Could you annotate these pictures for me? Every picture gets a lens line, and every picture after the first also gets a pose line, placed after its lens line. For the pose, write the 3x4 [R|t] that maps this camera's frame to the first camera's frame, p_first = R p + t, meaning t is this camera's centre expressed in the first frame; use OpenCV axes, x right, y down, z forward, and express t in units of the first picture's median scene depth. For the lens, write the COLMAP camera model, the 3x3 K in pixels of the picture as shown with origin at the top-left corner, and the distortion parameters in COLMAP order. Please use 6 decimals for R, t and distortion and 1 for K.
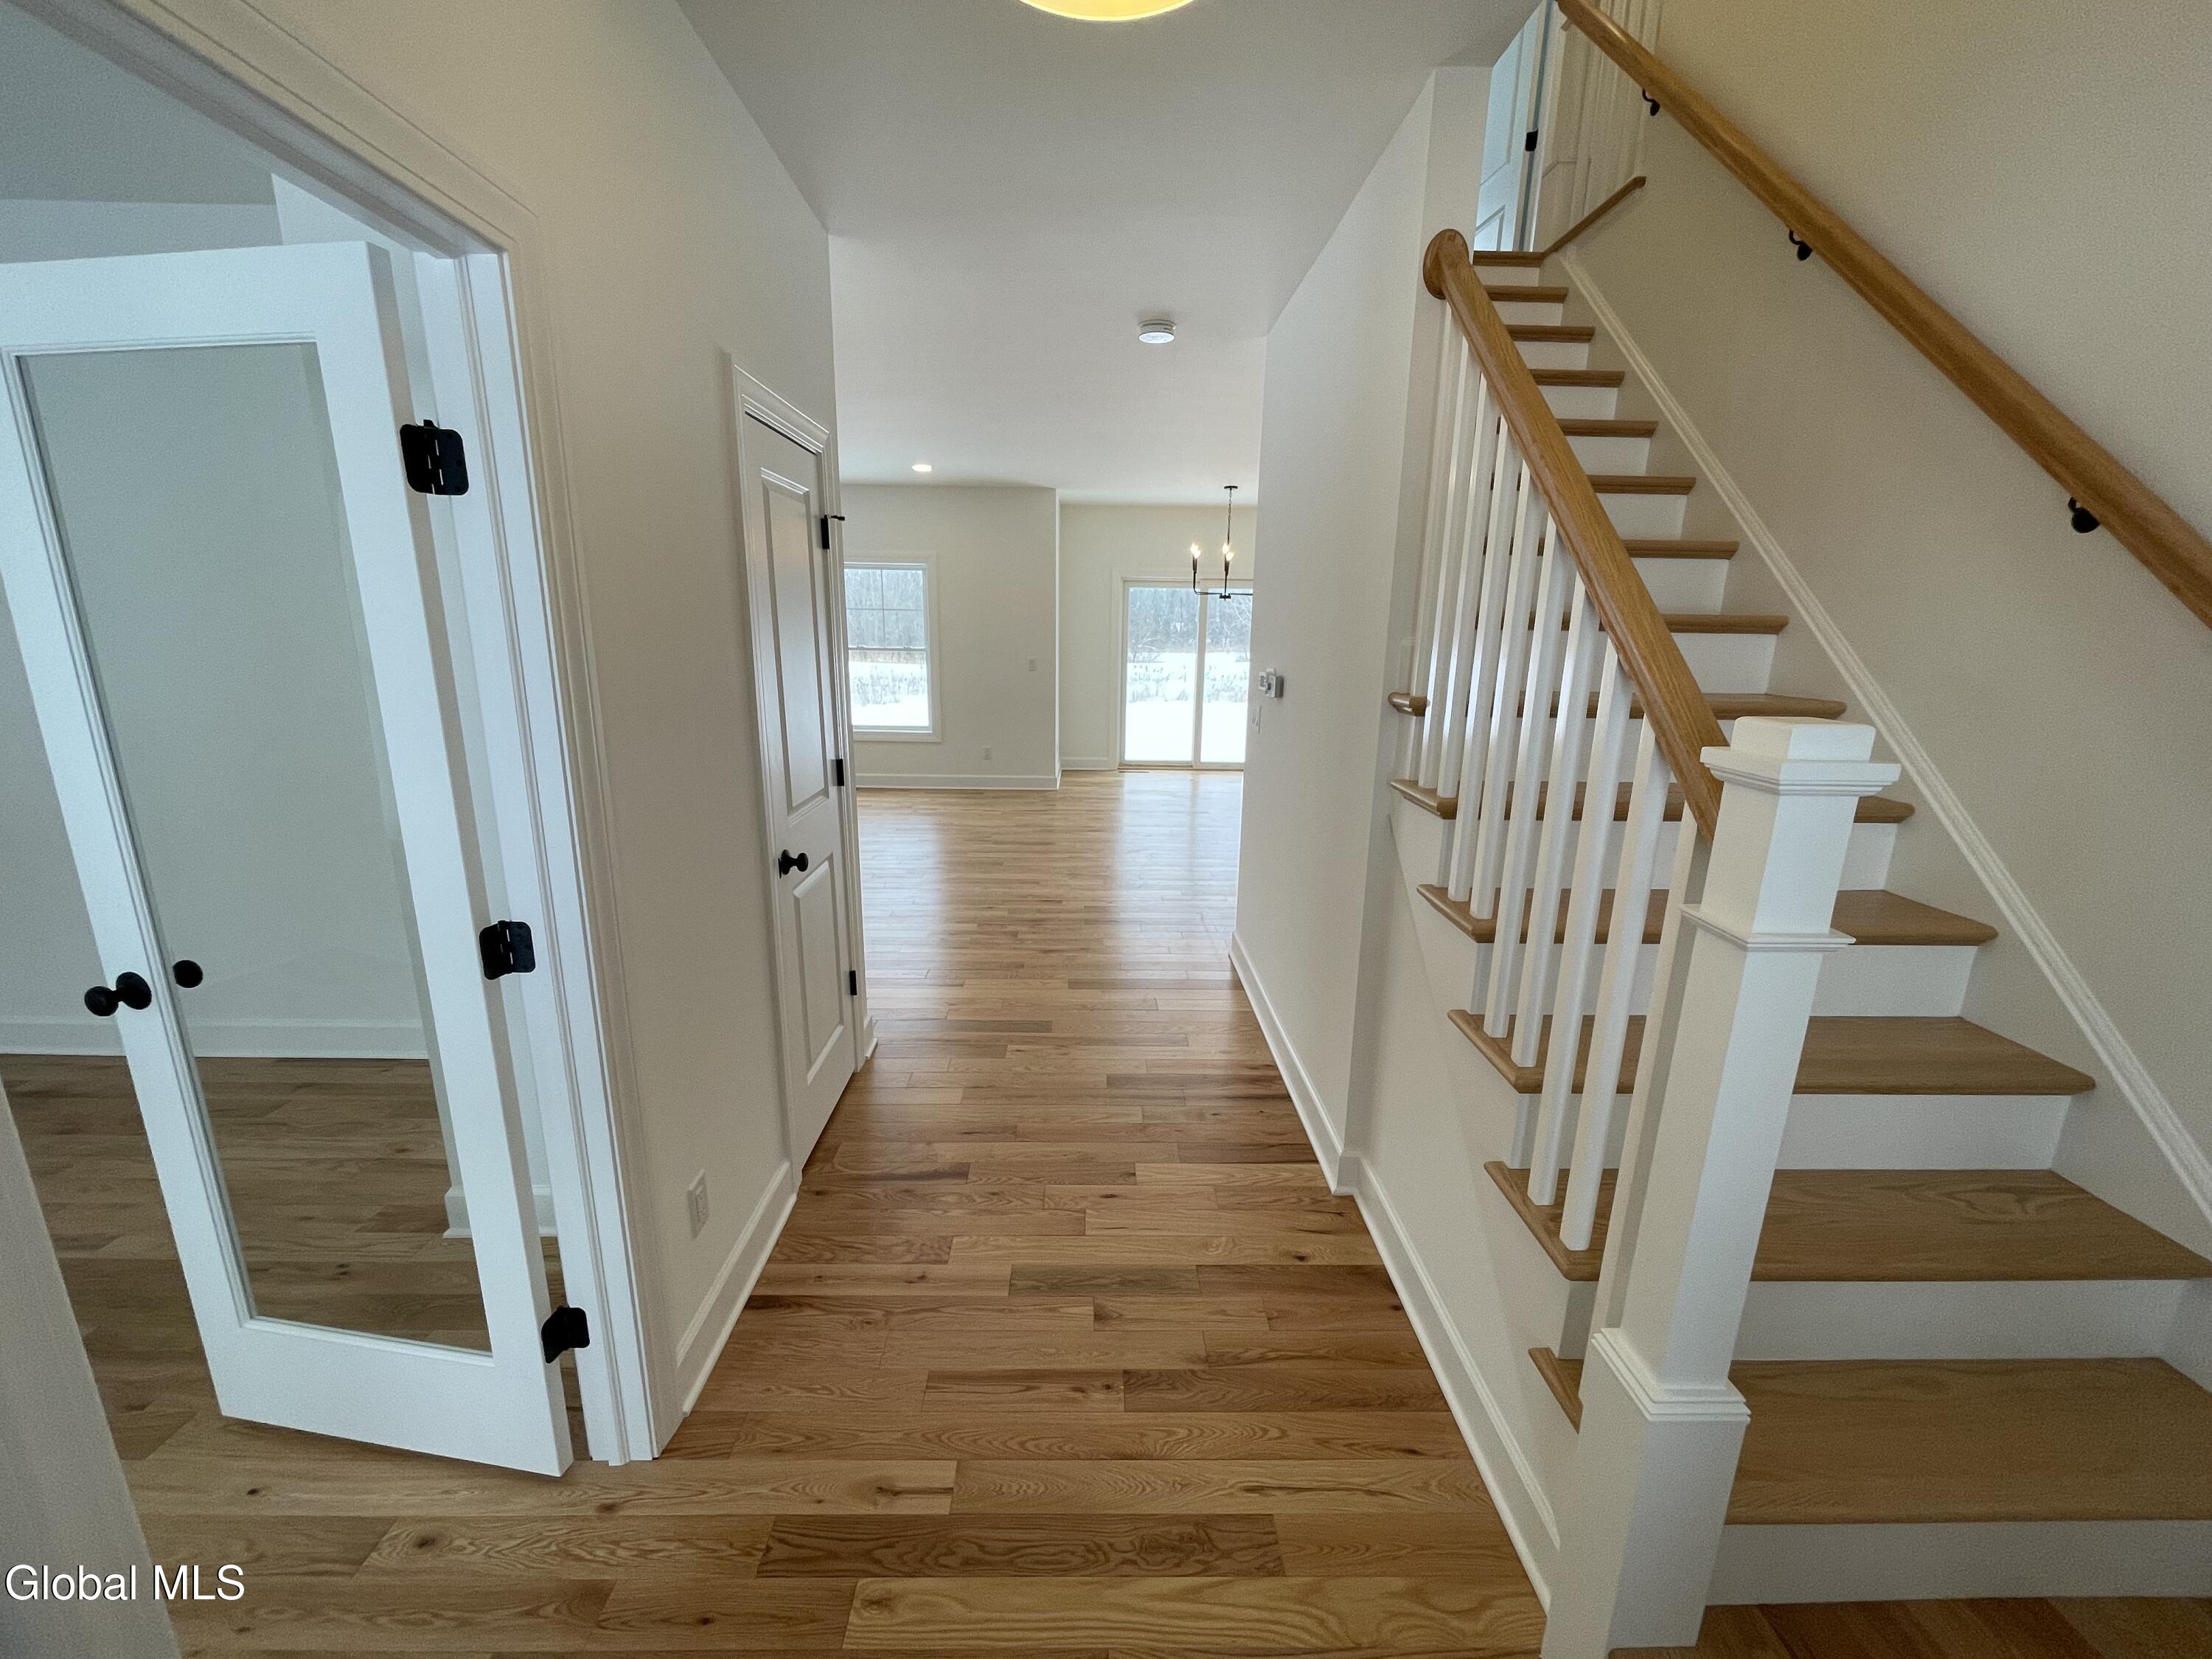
lens RADIAL K [[891.3, 0, 1088.3], [0, 891.3, 840.6], [0, 0, 1]] dist [-0.004471, 0.000624]
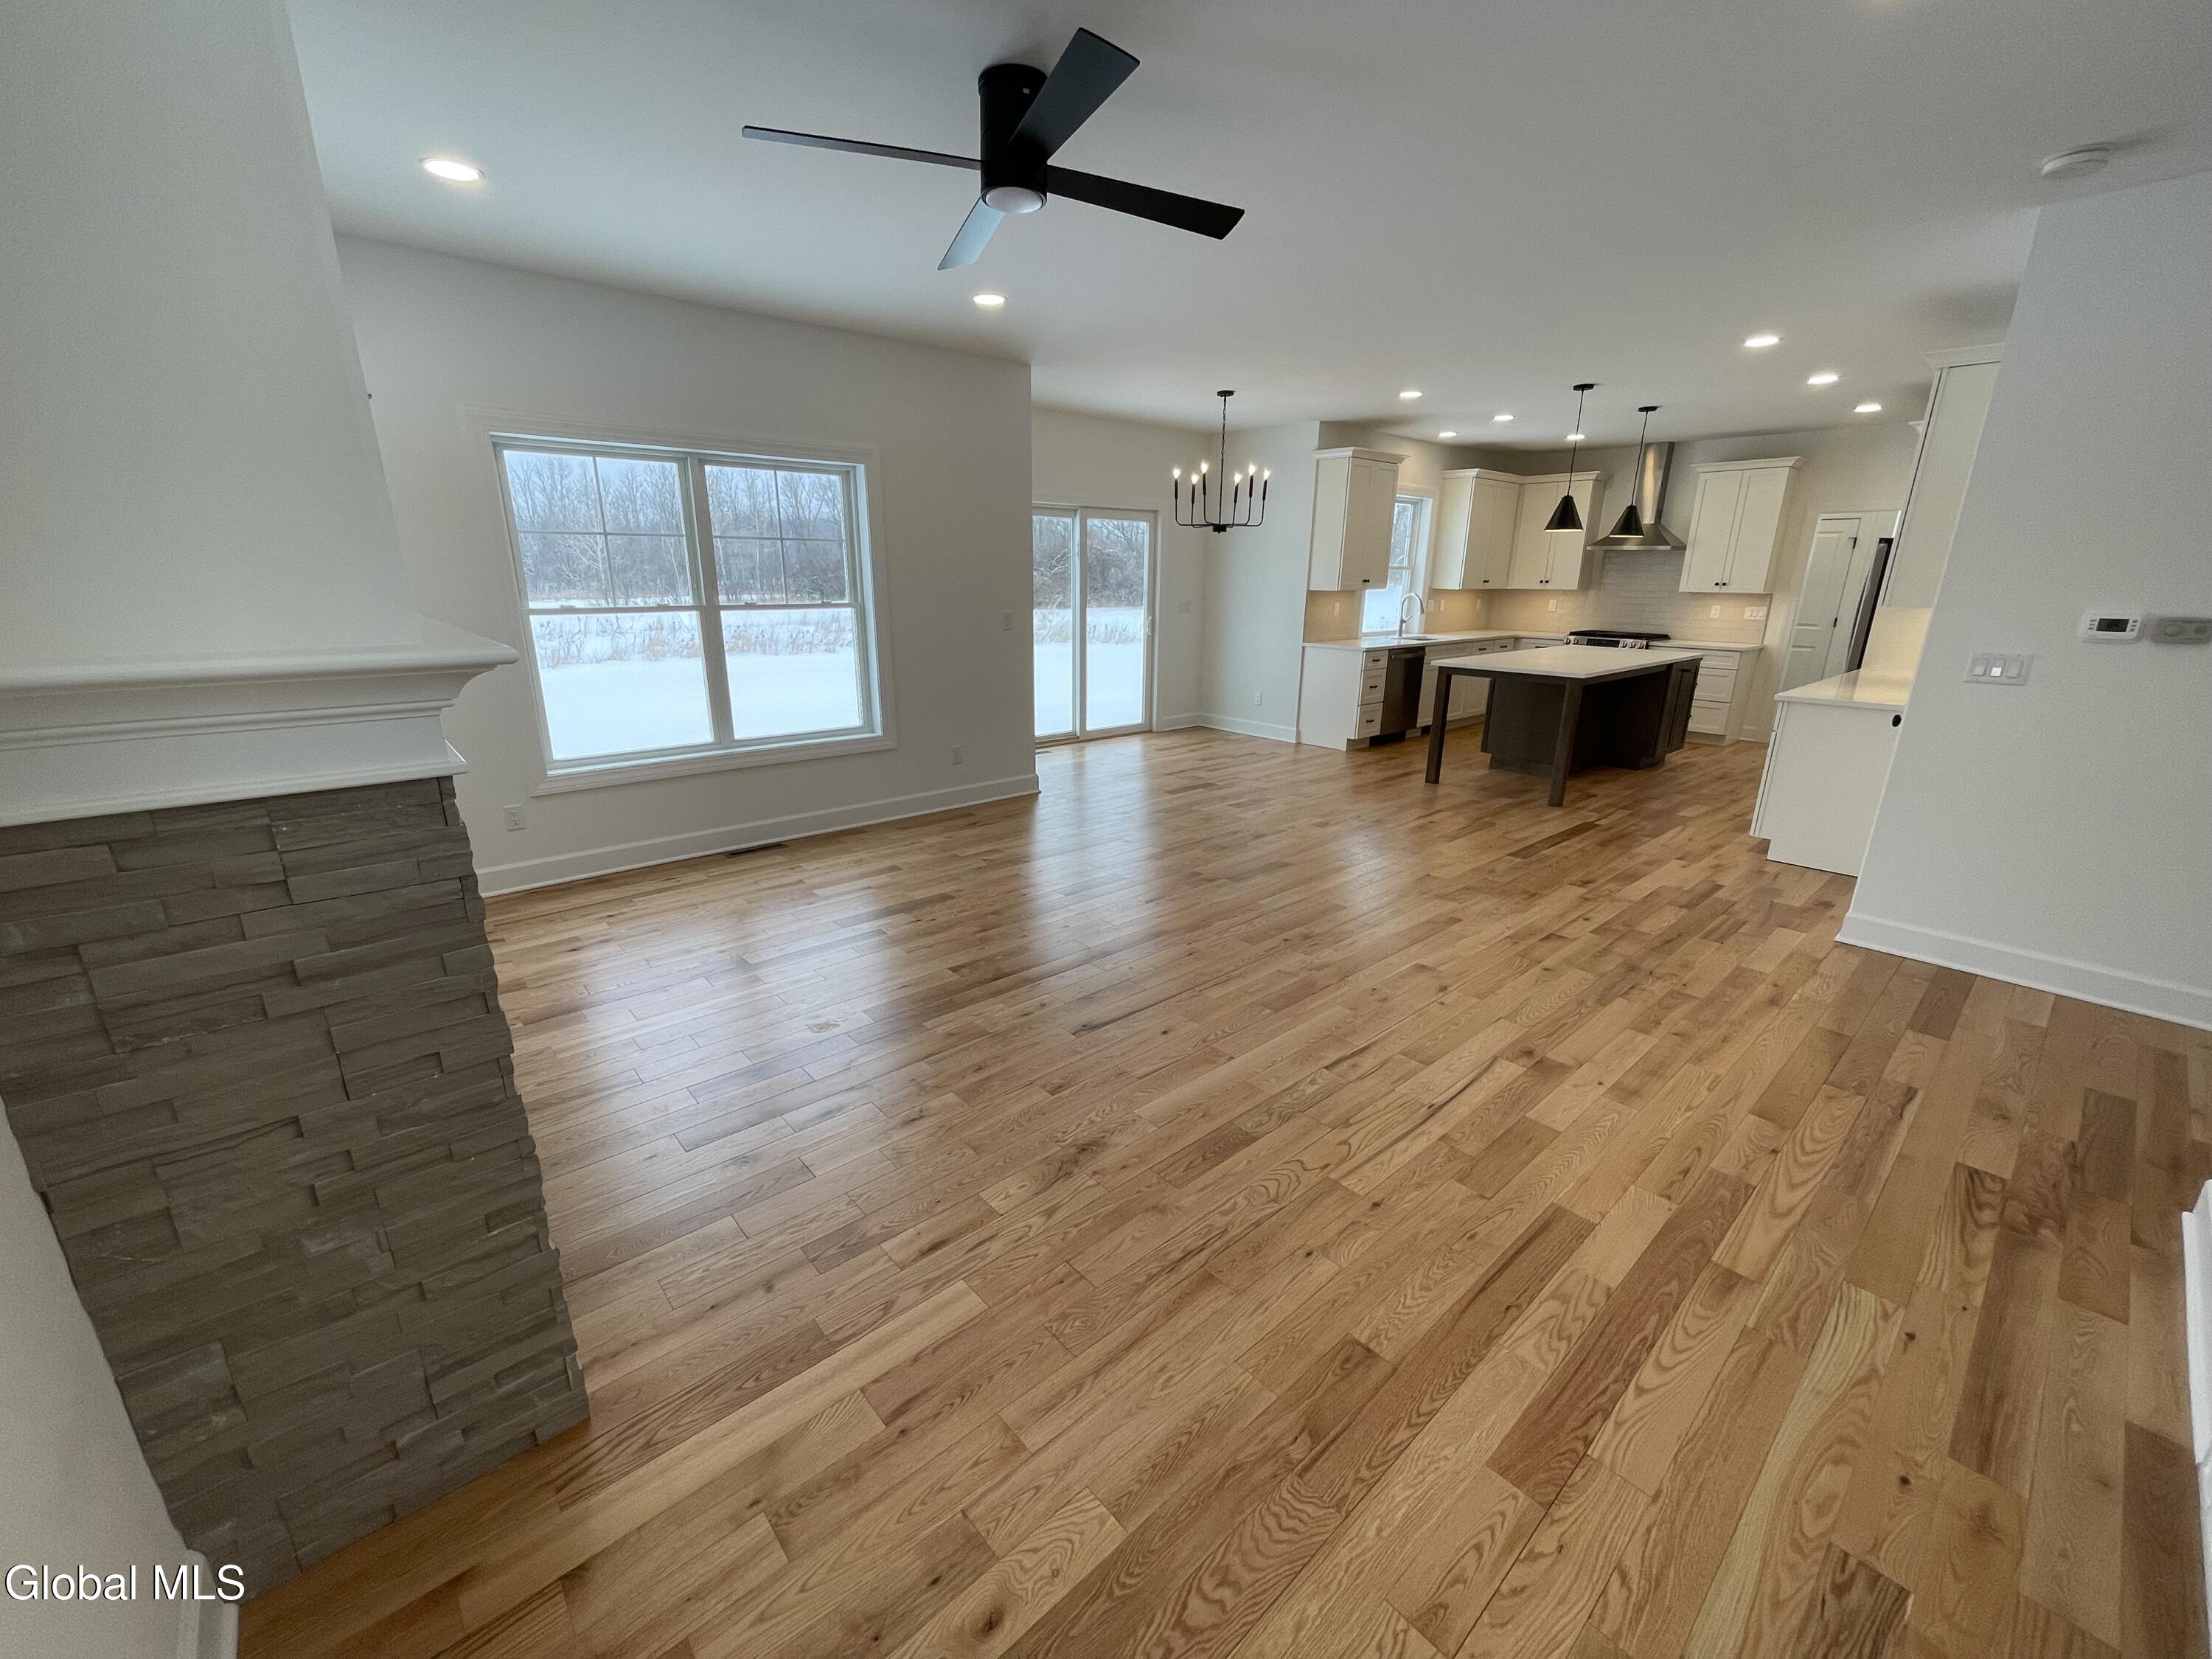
lens RADIAL K [[891.3, 0, 1101.5], [0, 891.3, 841.2], [0, 0, 1]] dist [-0.004471, 0.000624]
pose [[0.754655, -0.196856, 0.625894, -2.251481], [0.156369, 0.980404, 0.119818, -0.465337], [-0.637216, 0.007450, 0.770649, 1.908806]]
